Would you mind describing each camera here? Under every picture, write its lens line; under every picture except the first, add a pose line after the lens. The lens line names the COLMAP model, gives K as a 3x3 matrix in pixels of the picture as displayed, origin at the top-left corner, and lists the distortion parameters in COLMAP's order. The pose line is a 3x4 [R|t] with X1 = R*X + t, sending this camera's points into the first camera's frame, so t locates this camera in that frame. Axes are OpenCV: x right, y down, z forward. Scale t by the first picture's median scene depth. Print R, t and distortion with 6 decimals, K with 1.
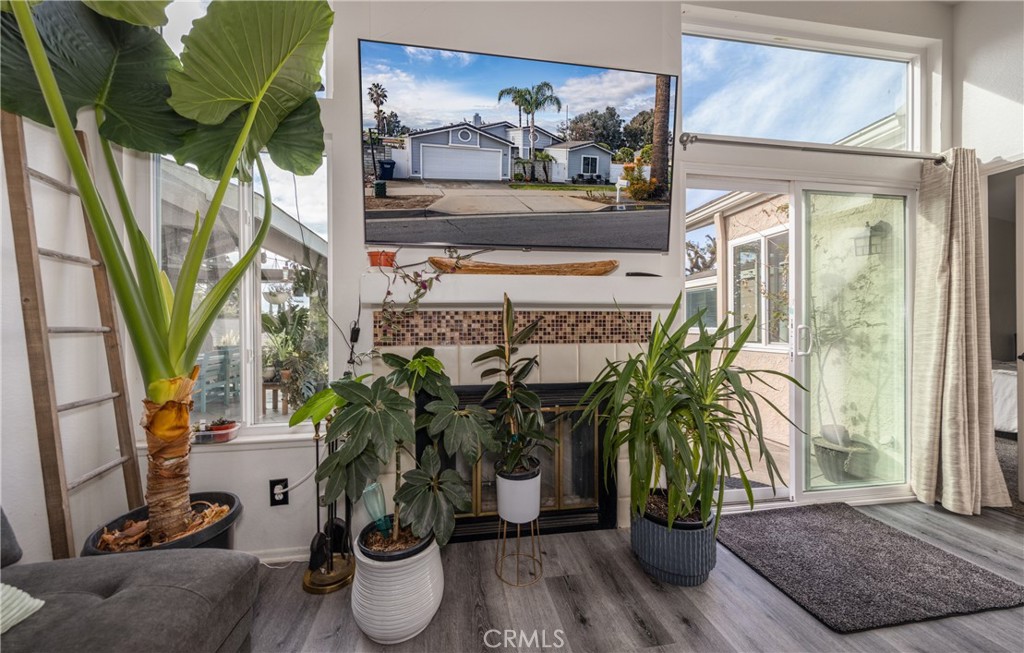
lens RADIAL K [[380.8, 0, 494.8], [0, 380.8, 332.4], [0, 0, 1]] dist [0.018816, -0.000011]
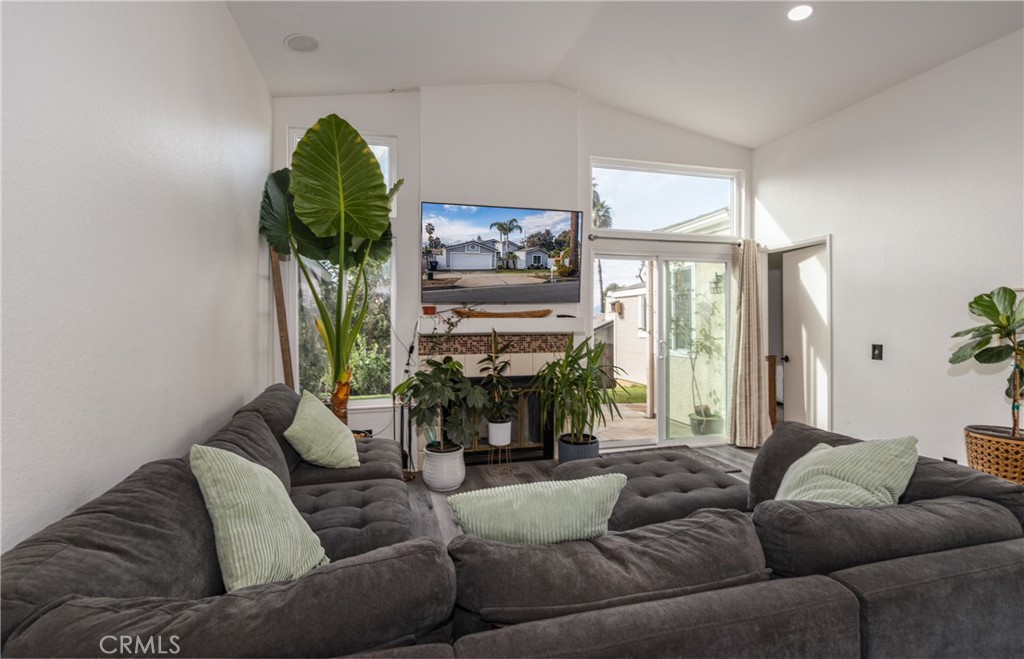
lens RADIAL K [[487.5, 0, 512.7], [0, 487.5, 326.8], [0, 0, 1]] dist [0.003357, 0.000050]
pose [[0.990071, 0.002720, 0.140542, -0.213813], [-0.002099, 0.999987, -0.004563, -0.093843], [-0.140553, 0.004222, 0.990064, -1.402322]]
